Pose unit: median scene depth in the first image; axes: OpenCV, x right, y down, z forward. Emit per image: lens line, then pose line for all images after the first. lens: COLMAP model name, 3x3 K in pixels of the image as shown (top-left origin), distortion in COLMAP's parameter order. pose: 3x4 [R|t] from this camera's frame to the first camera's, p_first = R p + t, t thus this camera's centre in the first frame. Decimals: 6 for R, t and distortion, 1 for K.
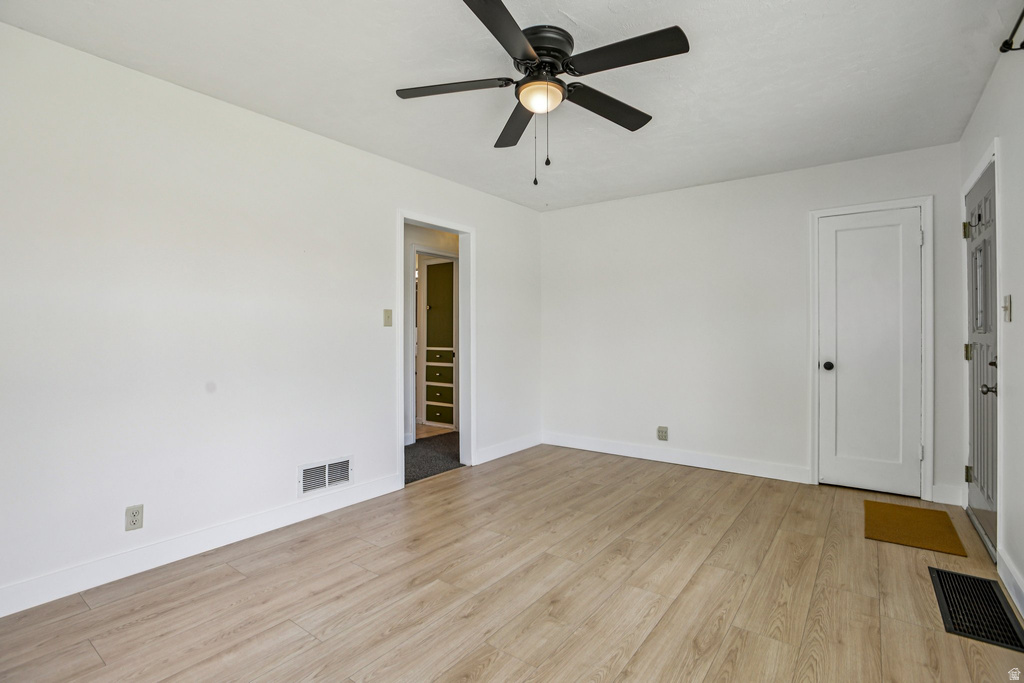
lens RADIAL K [[486.1, 0, 508.6], [0, 486.1, 339.0], [0, 0, 1]] dist [-0.057667, 0.025541]
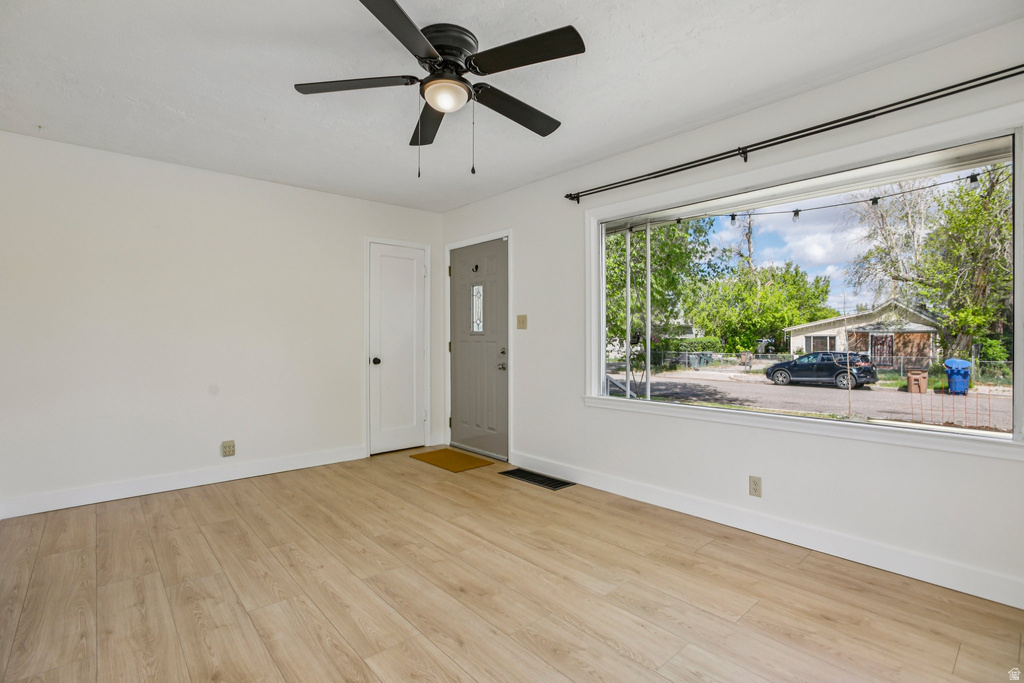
lens RADIAL K [[486.1, 0, 508.6], [0, 486.1, 339.0], [0, 0, 1]] dist [-0.057667, 0.025541]
pose [[0.205045, -0.004810, 0.978741, -0.725204], [0.011016, 0.999936, 0.002606, -0.000273], [-0.978690, 0.010248, 0.205085, 0.545161]]
